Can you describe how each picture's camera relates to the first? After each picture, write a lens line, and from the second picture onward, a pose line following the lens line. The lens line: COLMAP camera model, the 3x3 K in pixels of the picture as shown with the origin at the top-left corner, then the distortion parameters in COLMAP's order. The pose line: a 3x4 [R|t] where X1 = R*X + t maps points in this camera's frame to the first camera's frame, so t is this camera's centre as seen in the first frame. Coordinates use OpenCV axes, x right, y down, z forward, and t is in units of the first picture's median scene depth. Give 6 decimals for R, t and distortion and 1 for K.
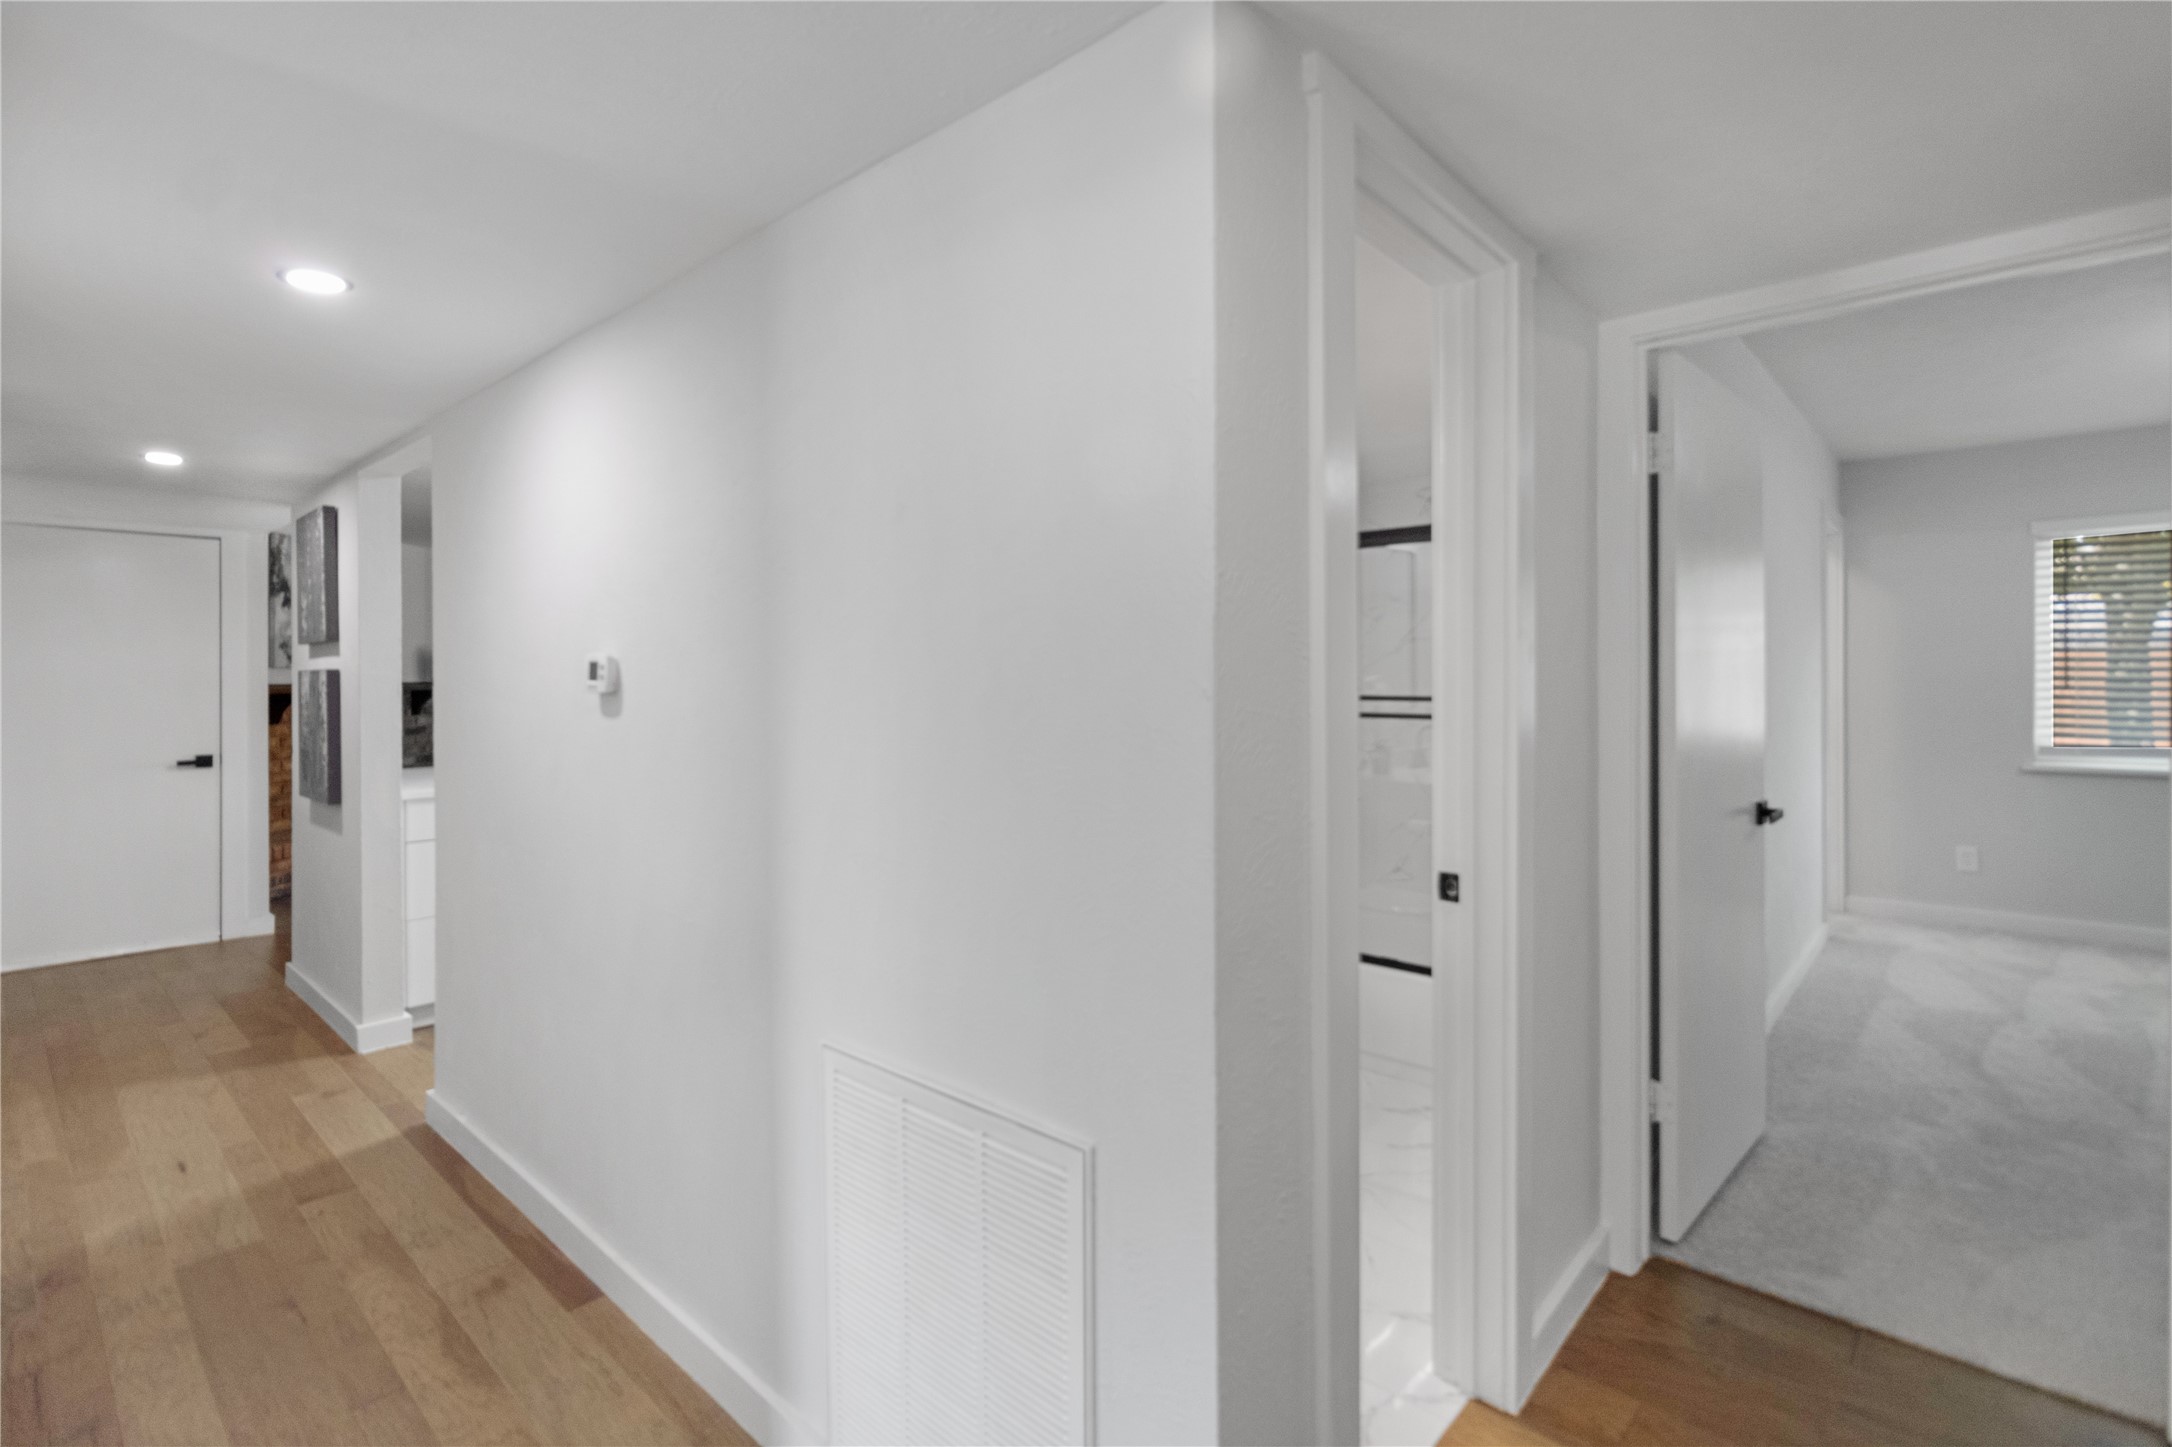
lens RADIAL K [[1010.9, 0, 1082.7], [0, 1010.9, 677.1], [0, 0, 1]] dist [0.002955, 0.000880]
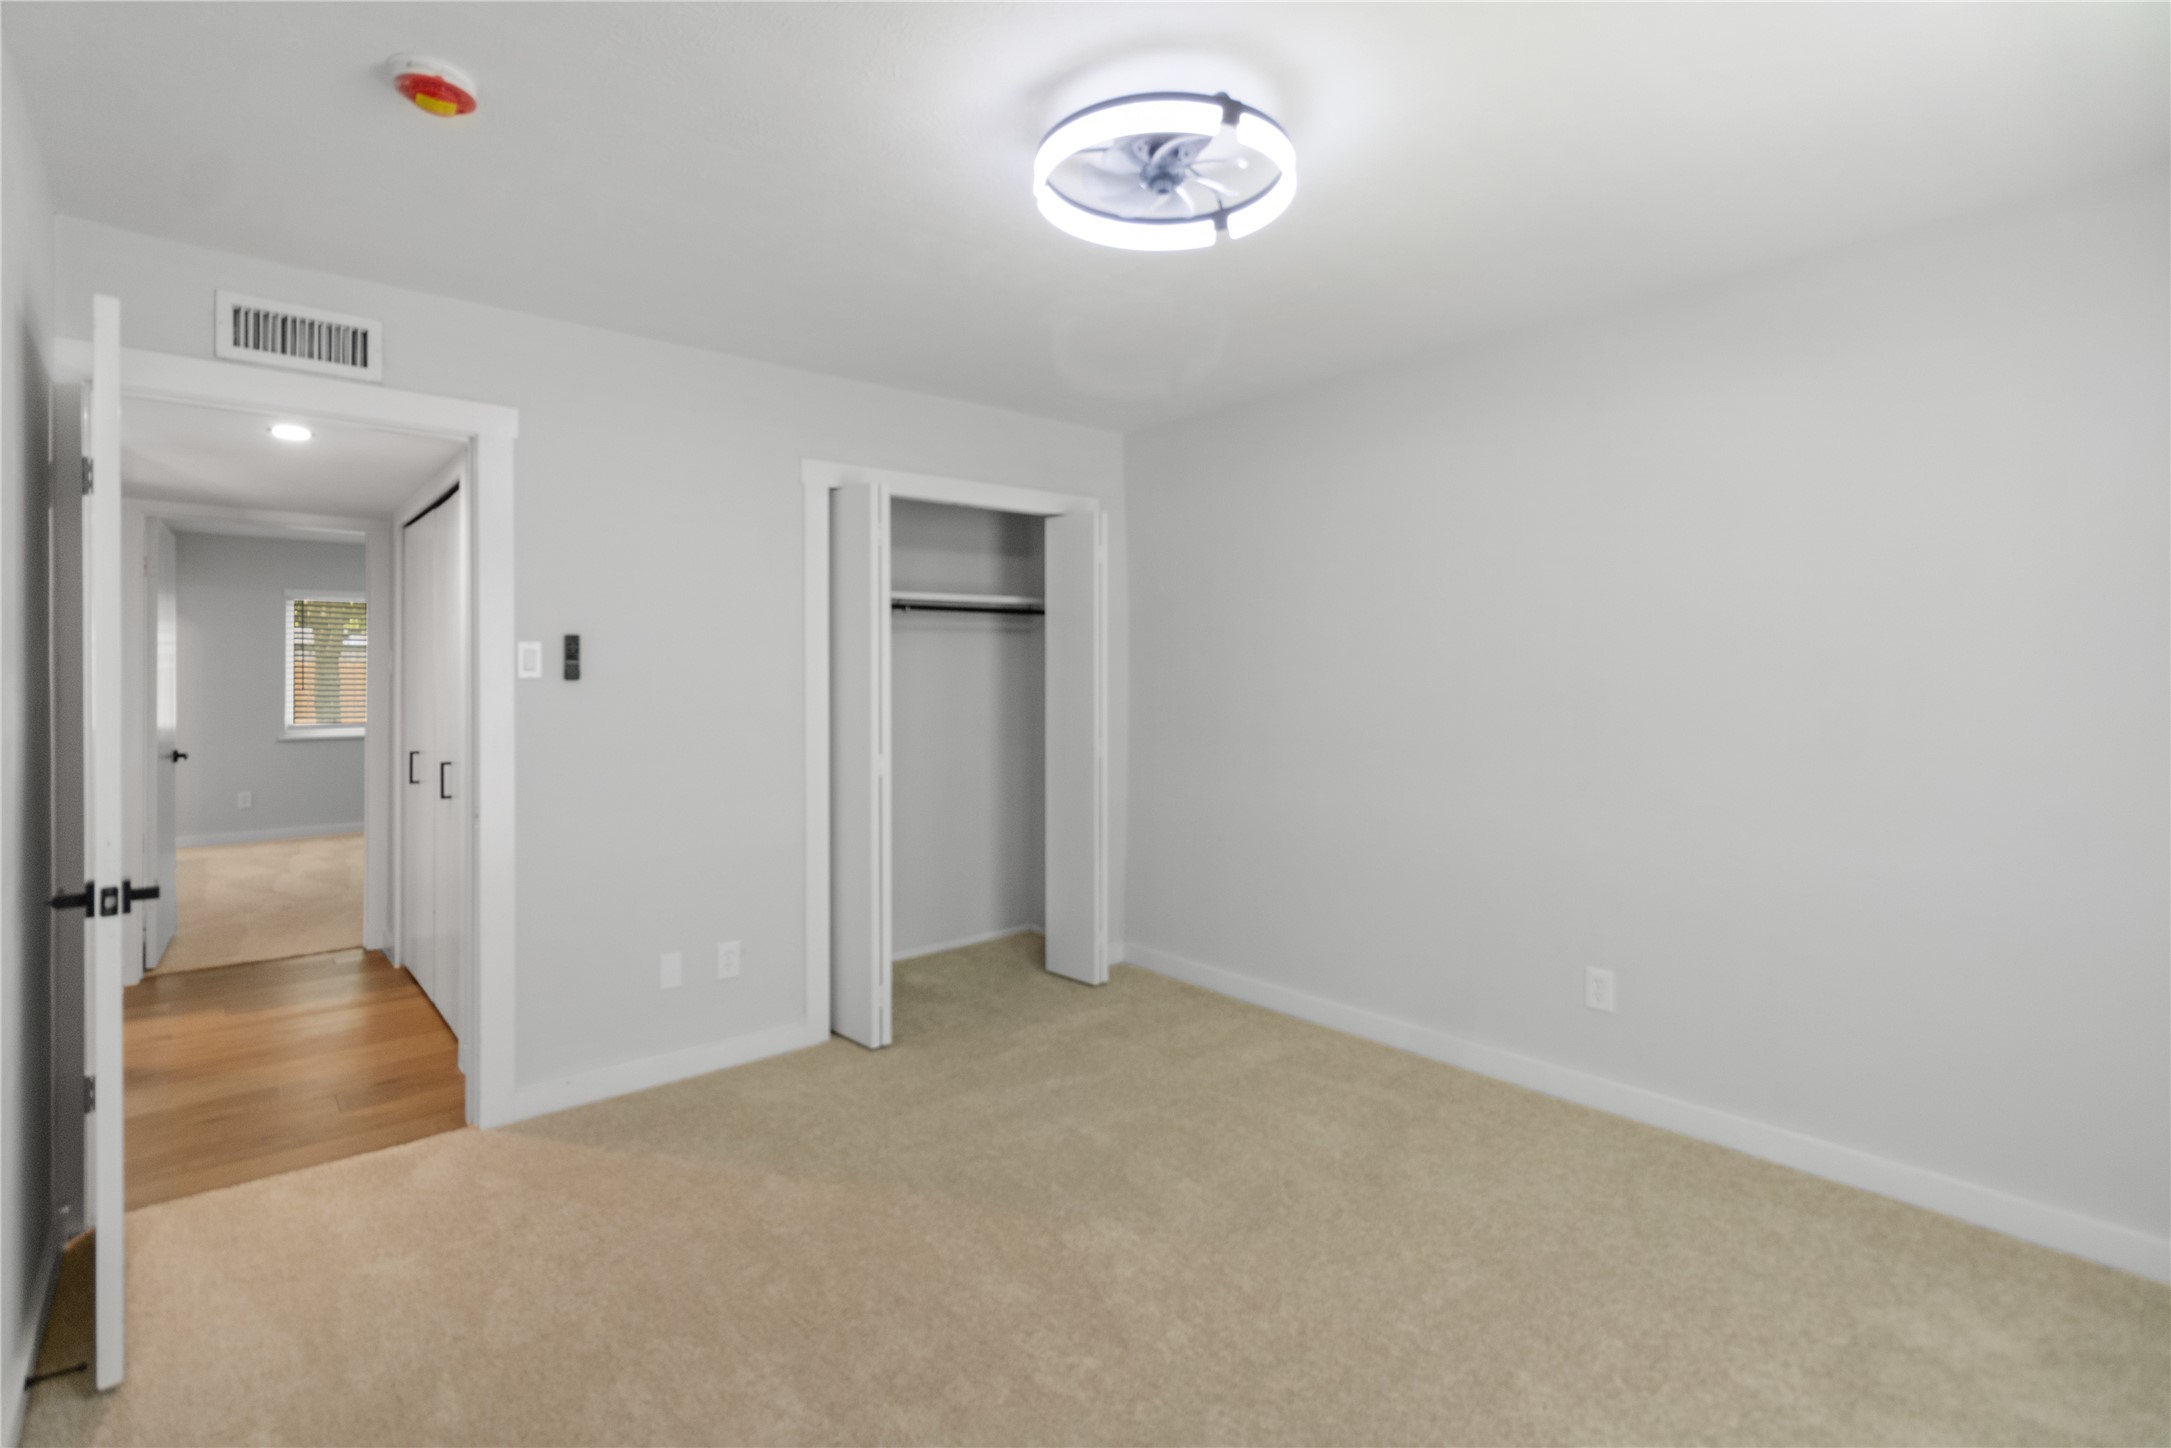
lens RADIAL K [[1025.4, 0, 1086.8], [0, 1025.4, 683.0], [0, 0, 1]] dist [0.000612, 0.000086]
pose [[0.123174, -0.005245, 0.992371, -0.537298], [0.004702, 0.999978, 0.004702, 0.000357], [-0.992374, 0.004087, 0.123196, -0.481151]]
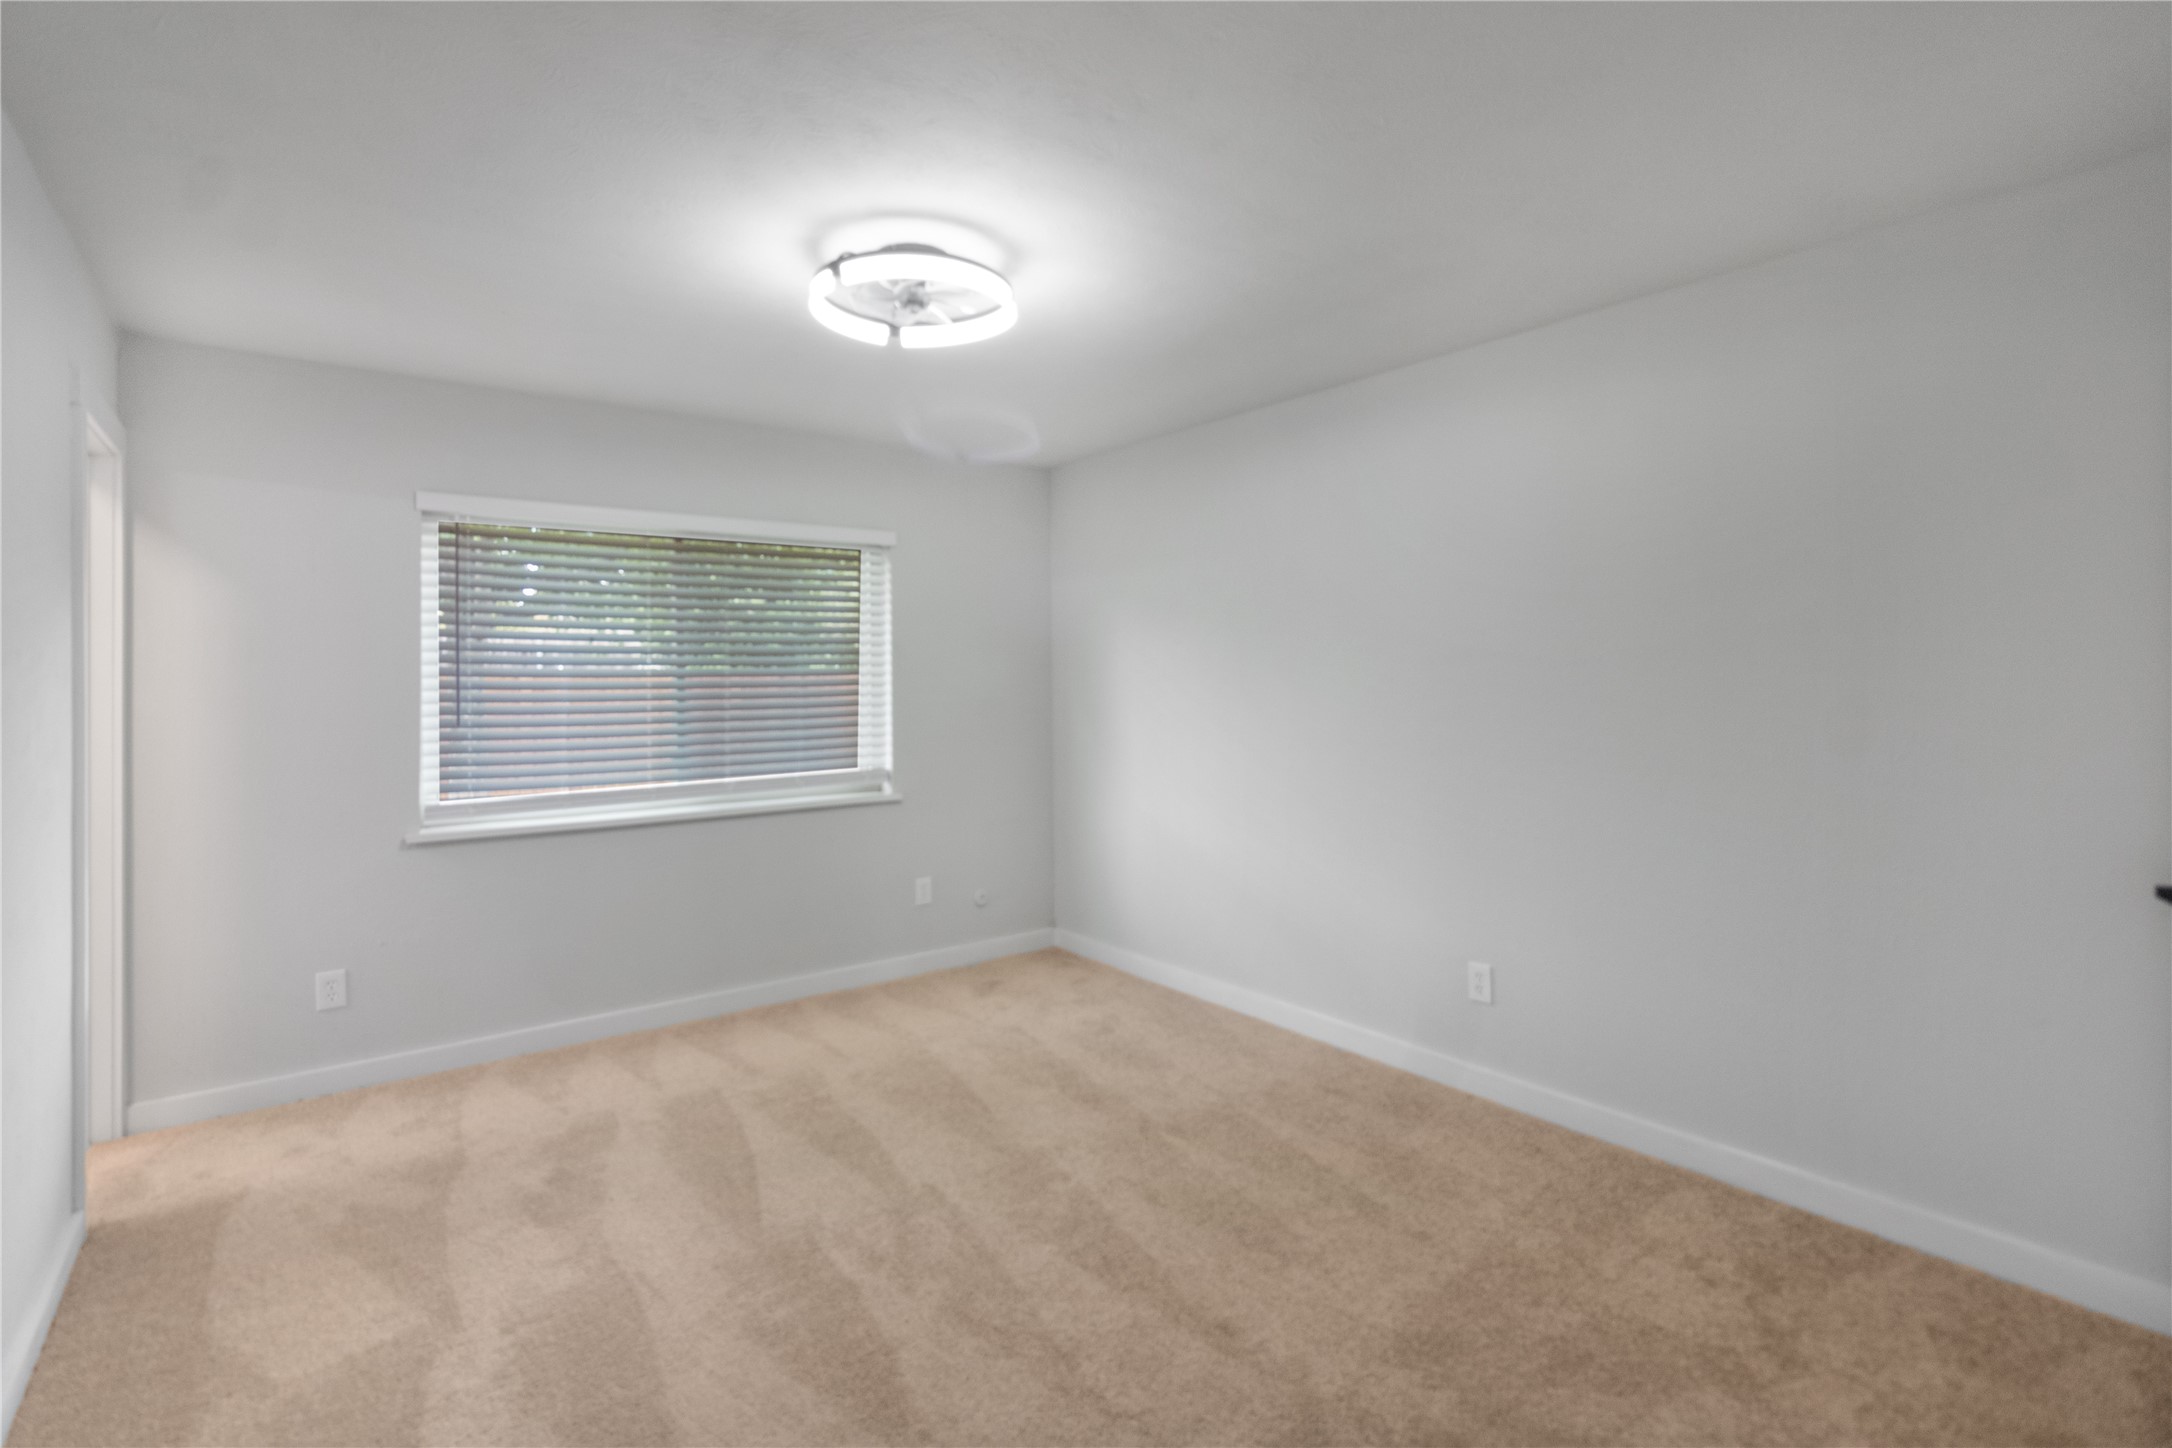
lens RADIAL K [[1010.9, 0, 1082.7], [0, 1010.9, 677.6], [0, 0, 1]] dist [0.002955, 0.000880]
pose [[0.169075, -0.001121, 0.985603, 0.325943], [-0.001998, 0.999997, 0.001480, -0.025519], [-0.985601, -0.002219, 0.169072, 0.431968]]
